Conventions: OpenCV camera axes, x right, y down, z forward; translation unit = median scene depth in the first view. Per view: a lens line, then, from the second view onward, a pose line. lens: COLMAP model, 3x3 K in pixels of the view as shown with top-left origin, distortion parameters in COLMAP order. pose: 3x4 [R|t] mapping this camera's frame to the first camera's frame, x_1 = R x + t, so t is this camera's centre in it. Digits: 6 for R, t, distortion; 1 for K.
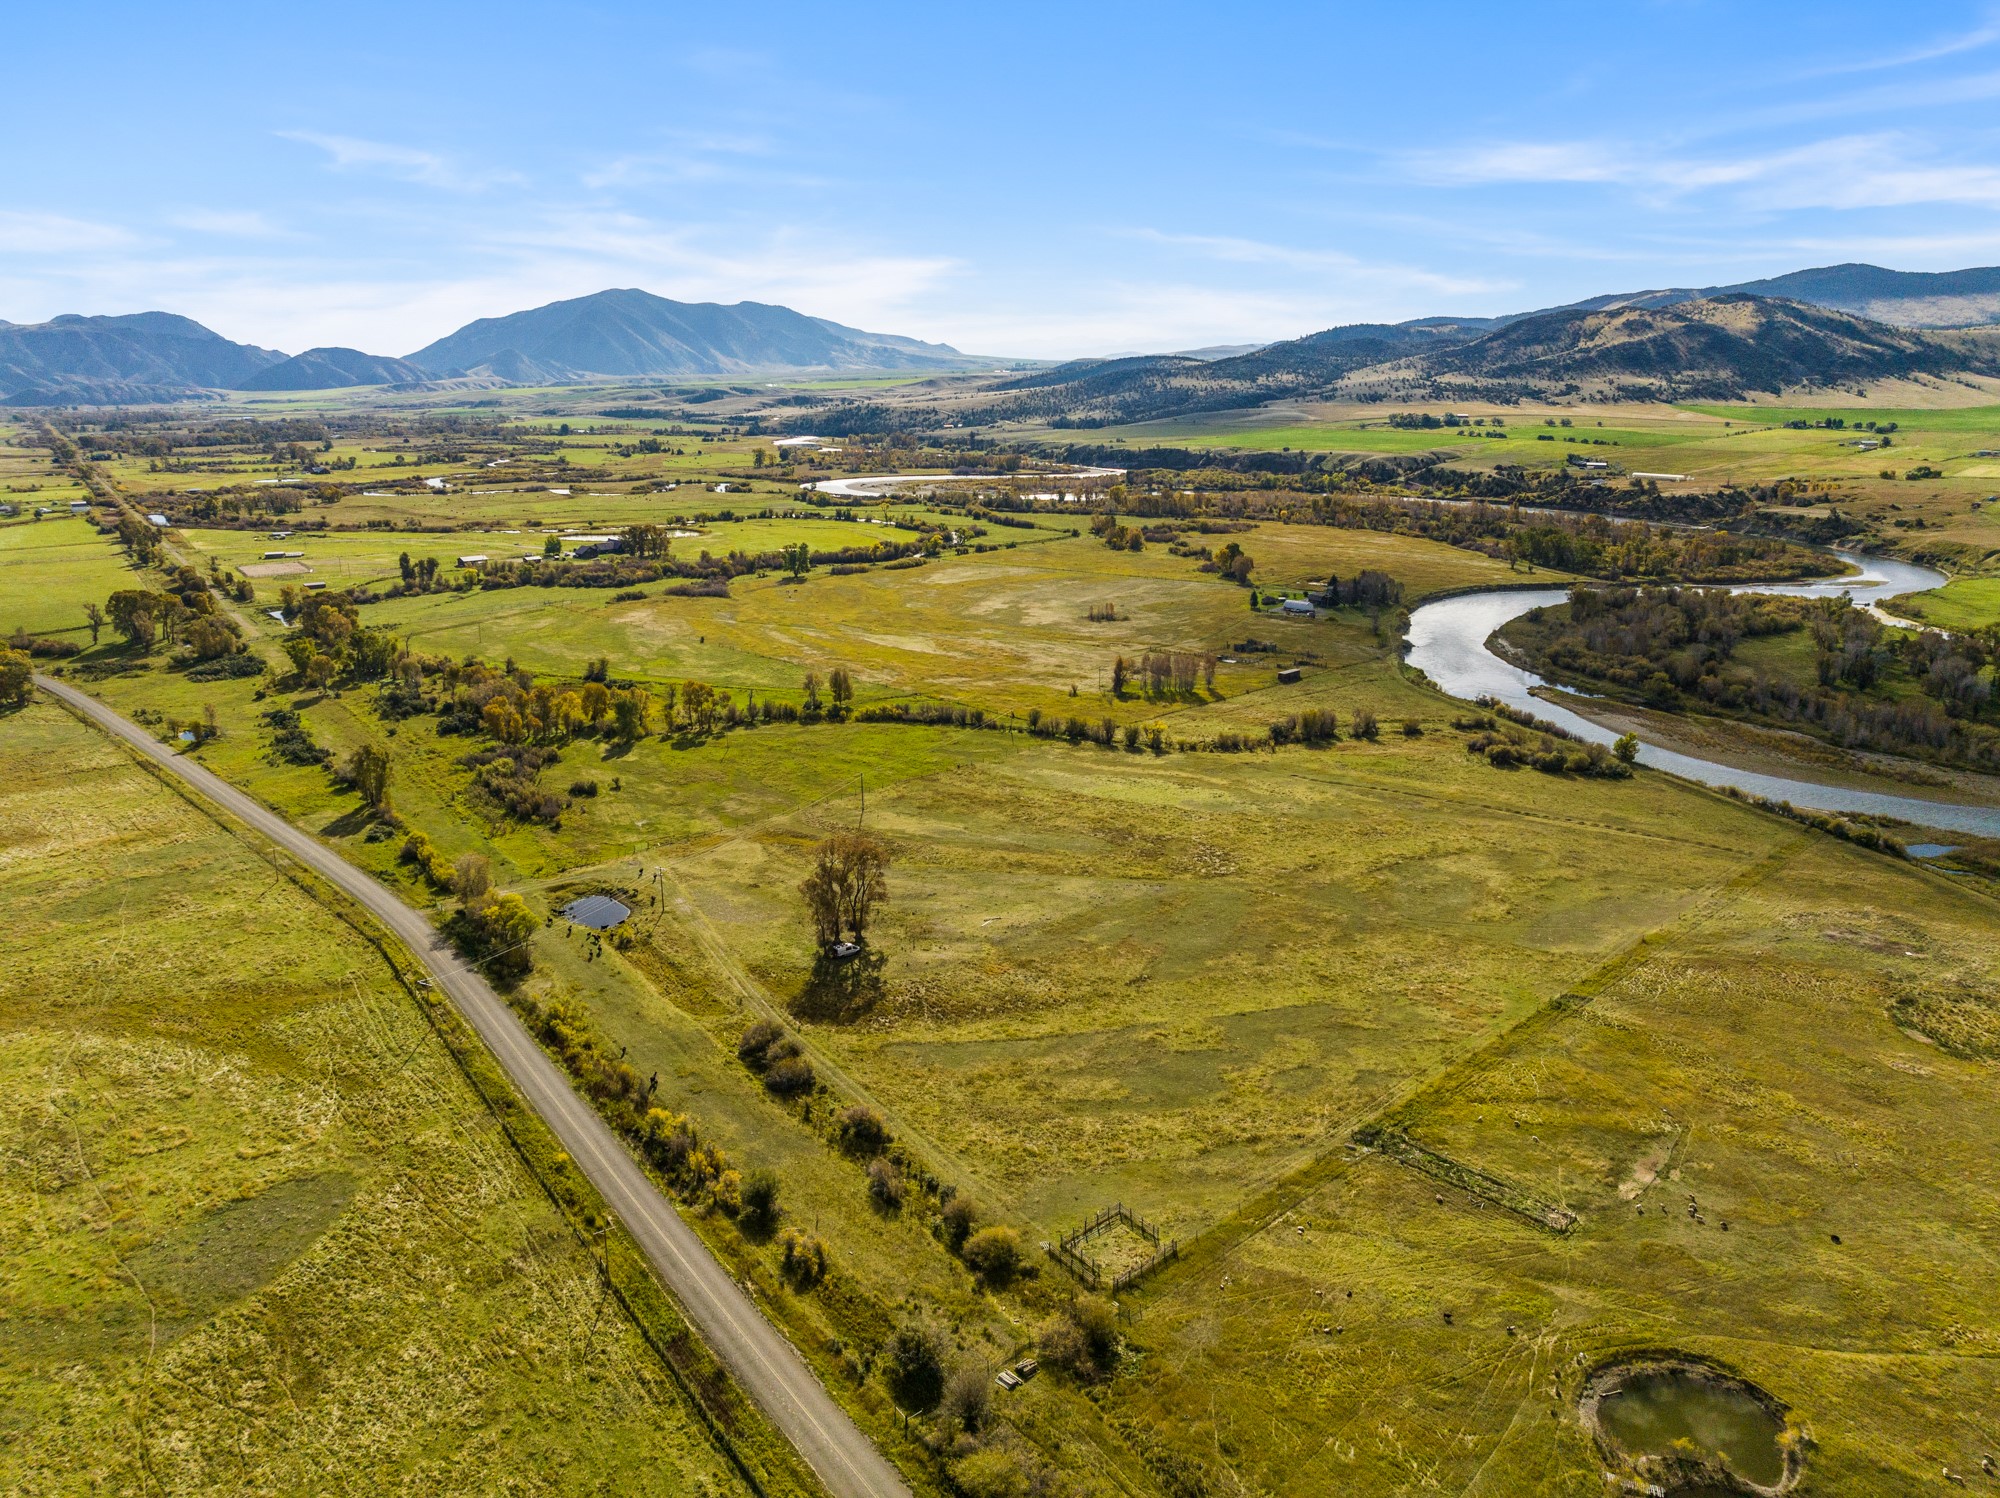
lens RADIAL K [[1420.0, 0, 1014.0], [0, 1420.0, 748.2], [0, 0, 1]] dist [-0.050207, 0.018308]
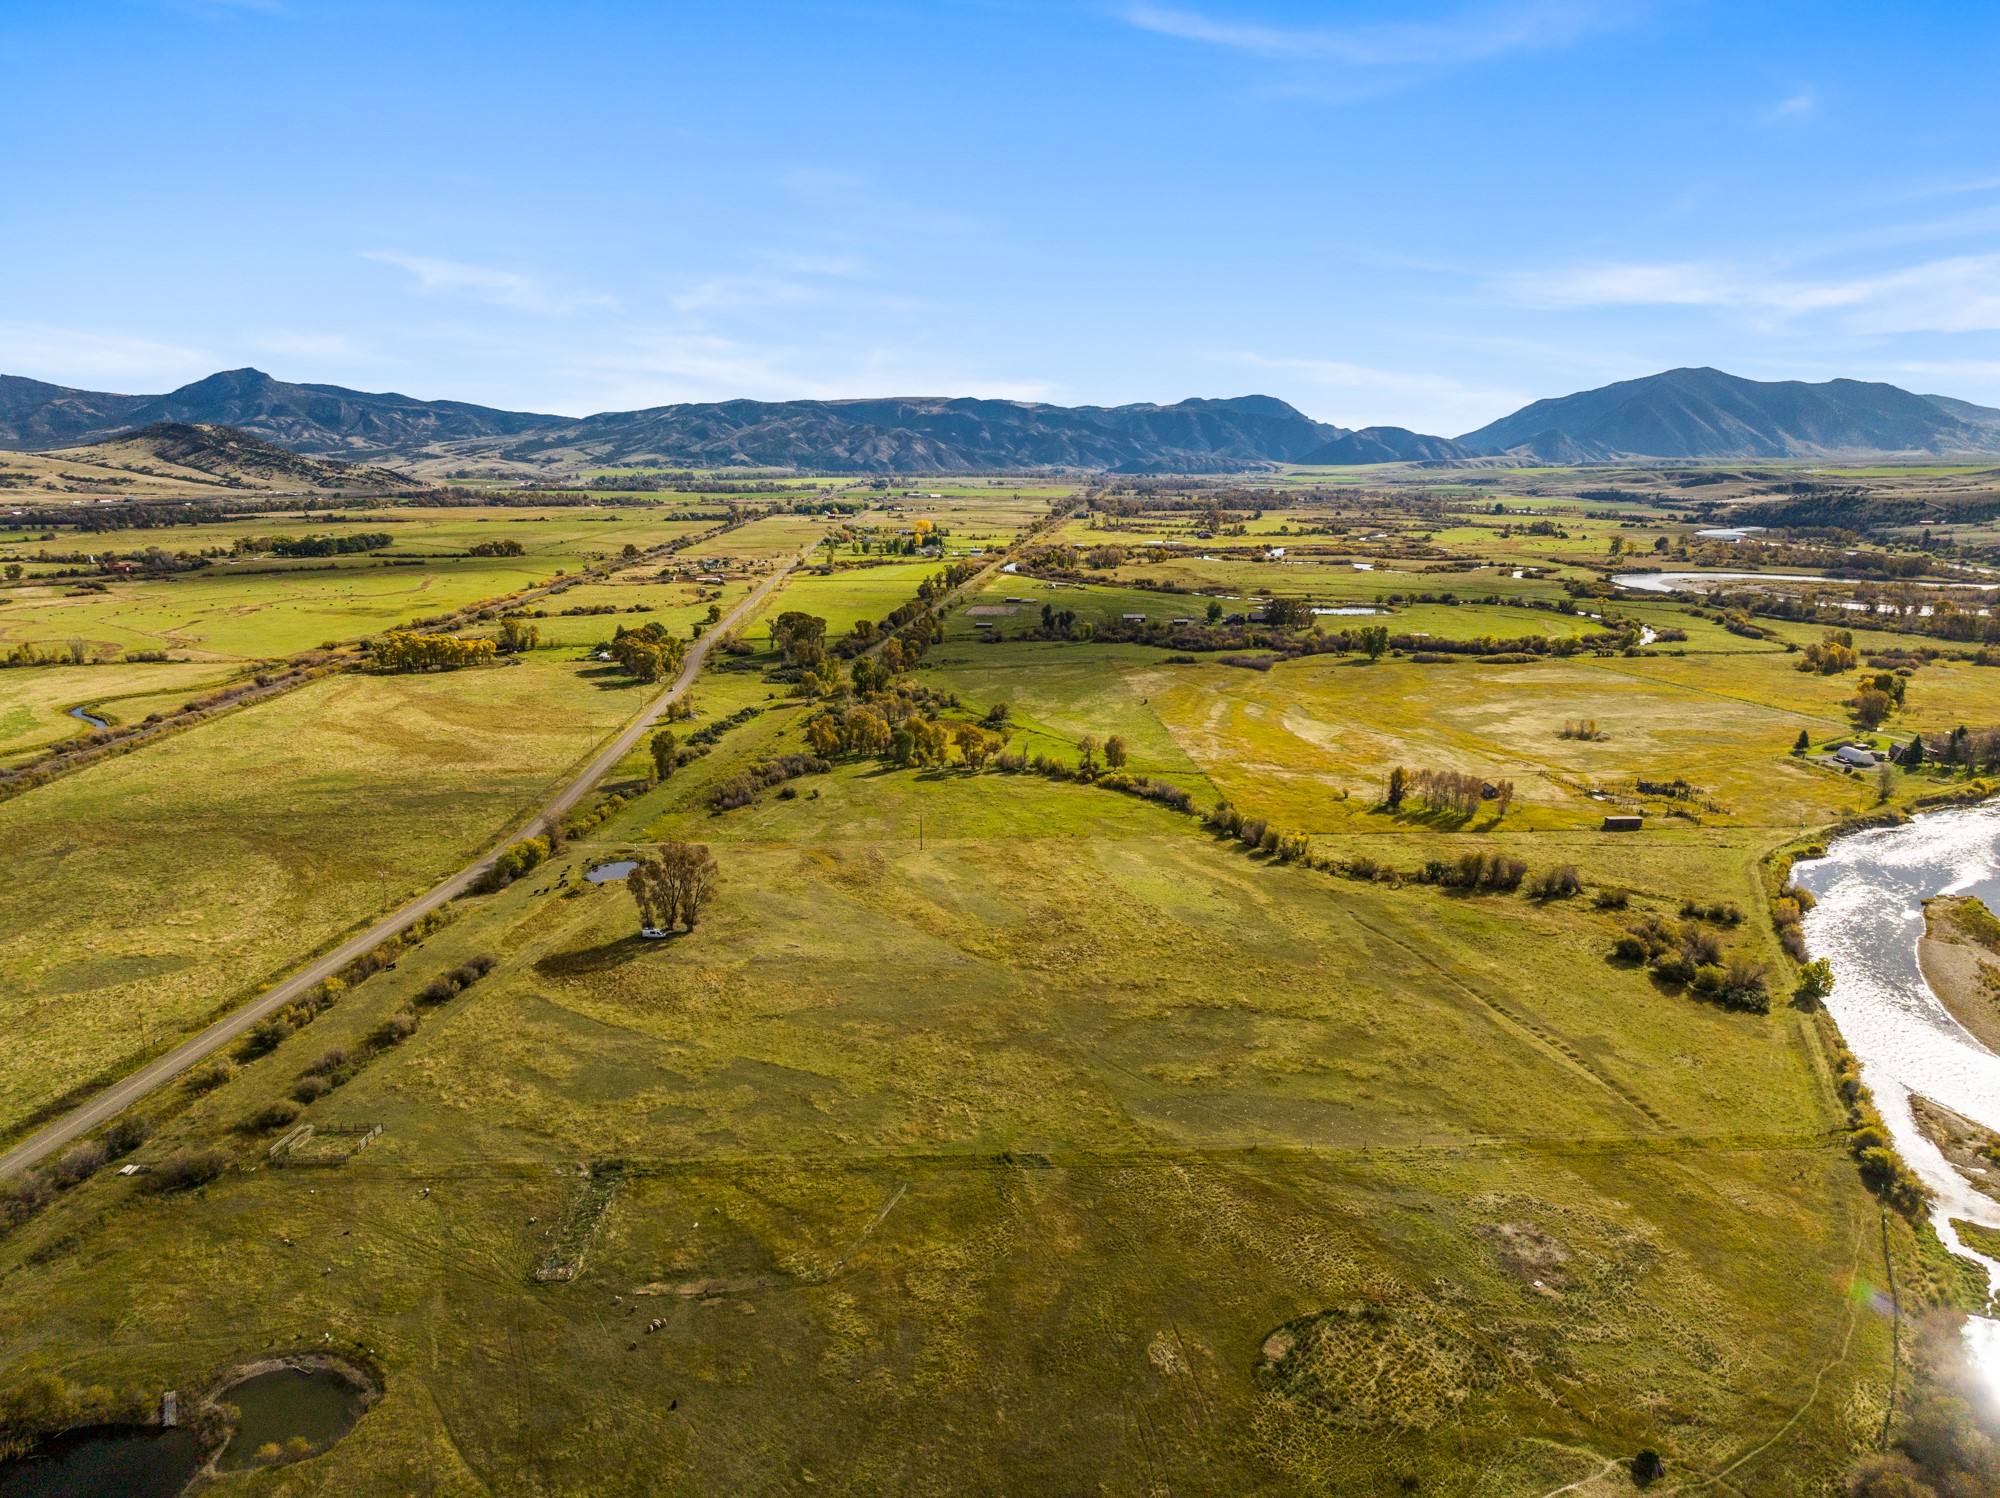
lens RADIAL K [[1420.0, 0, 997.7], [0, 1420.0, 754.9], [0, 0, 1]] dist [-0.050207, 0.018308]
pose [[0.742190, 0.141778, -0.655021, 0.305255], [-0.173608, 0.984678, 0.016421, -0.027152], [0.647313, 0.101530, 0.755432, 0.096619]]
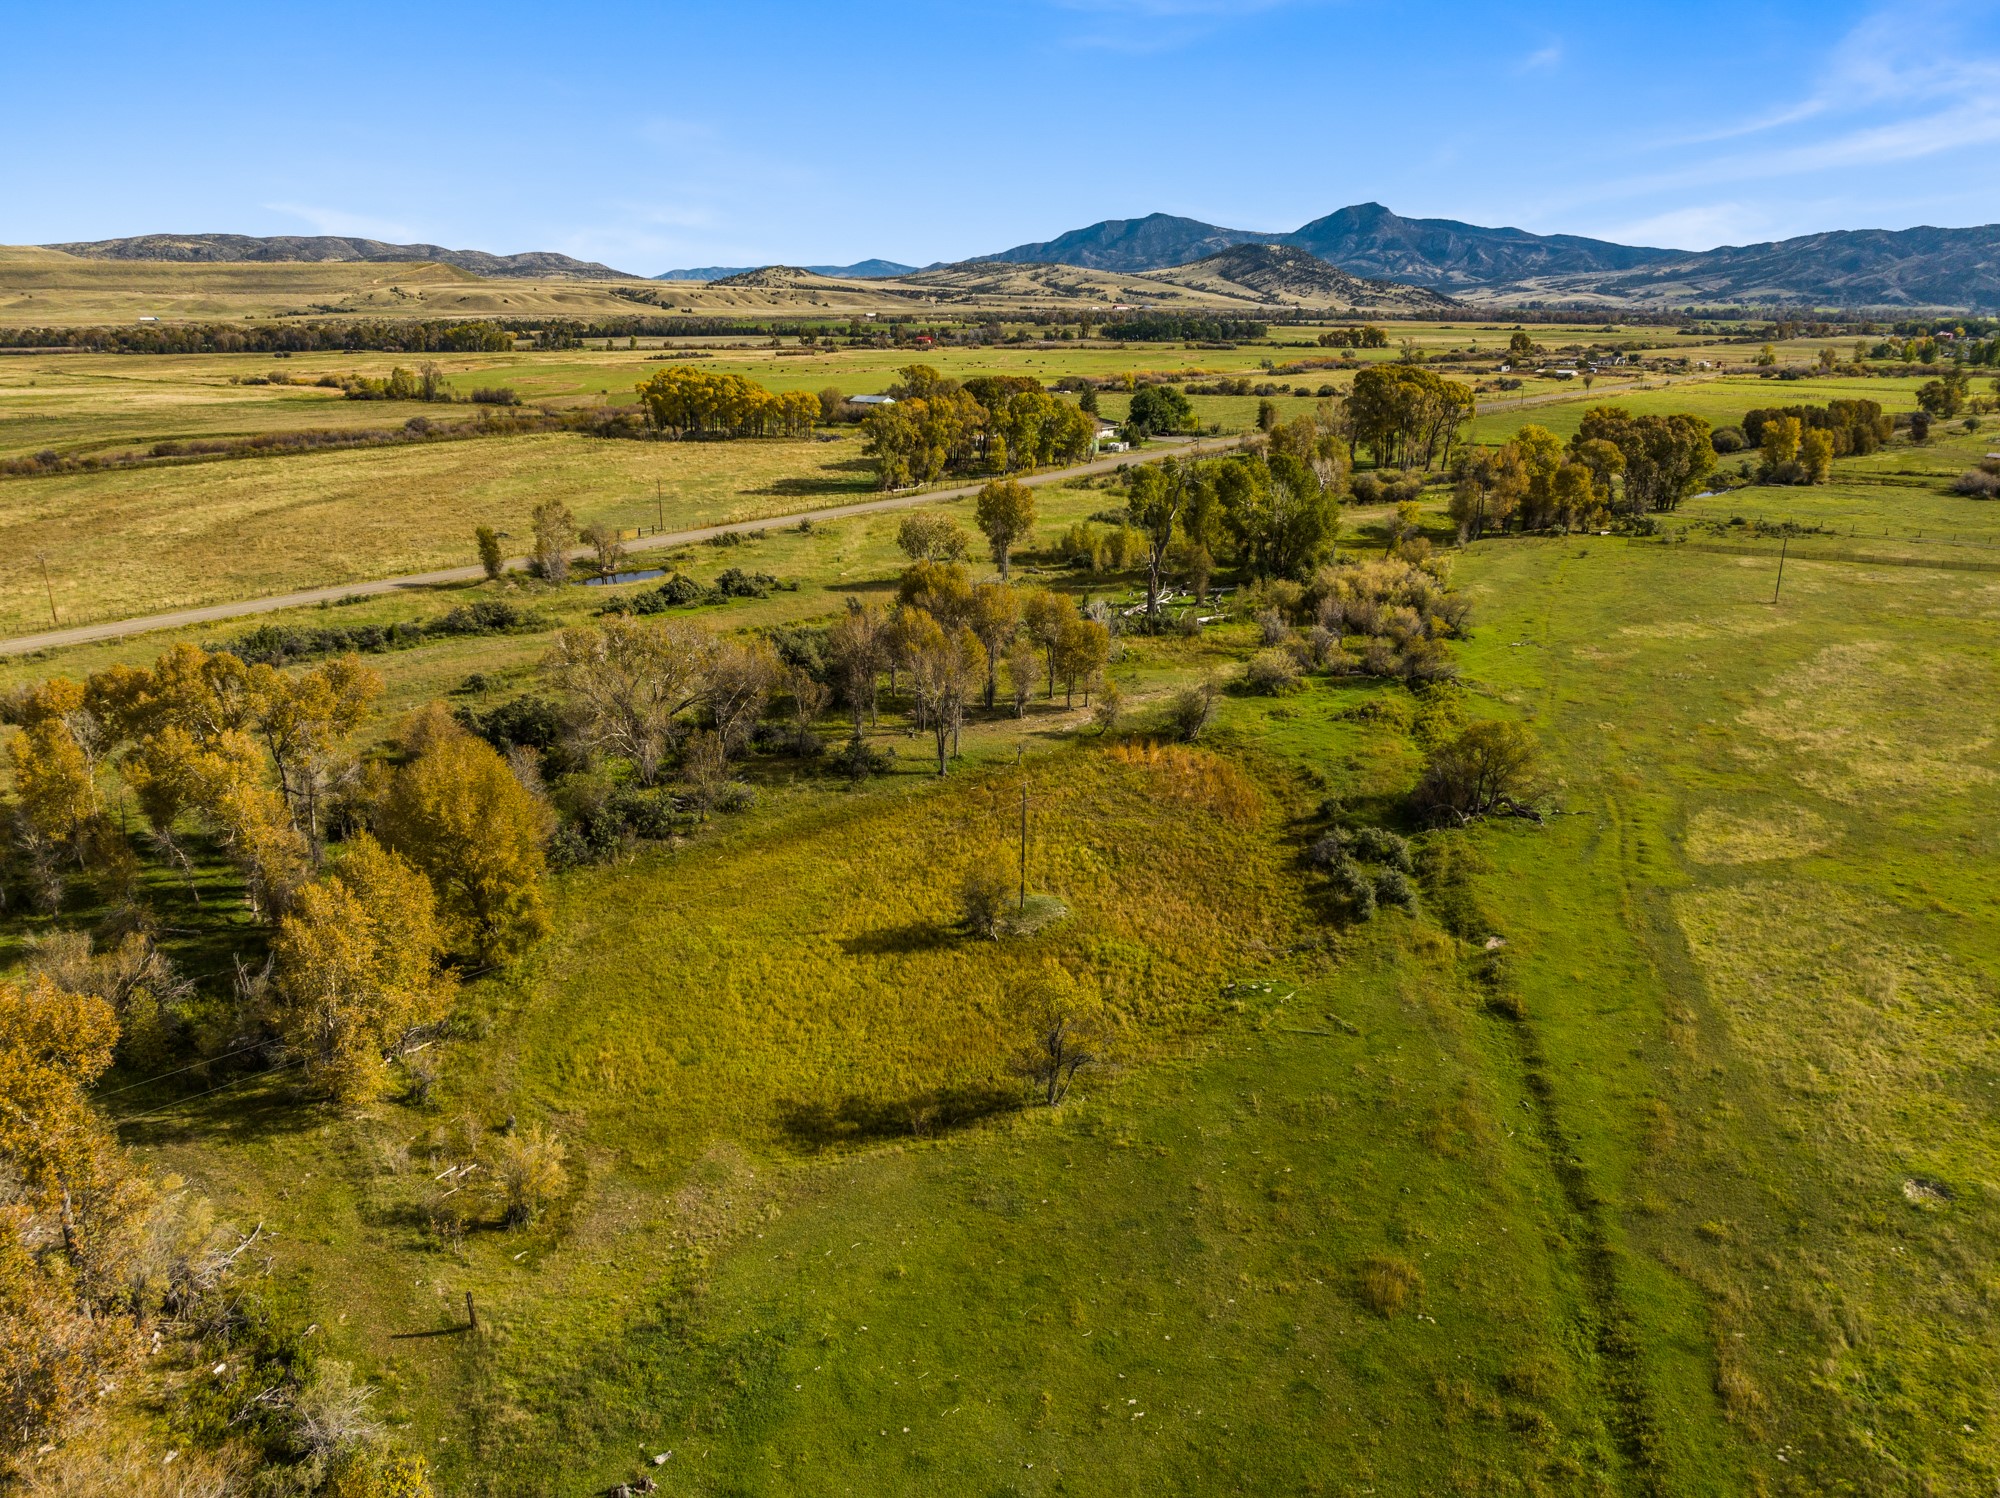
lens RADIAL K [[1420.0, 0, 1007.8], [0, 1420.0, 752.0], [0, 0, 1]] dist [-0.050207, 0.018308]
pose [[0.094552, 0.303904, -0.947999, -0.073341], [-0.256749, 0.927495, 0.271723, -0.064783], [0.961842, 0.217706, 0.165724, 0.608343]]
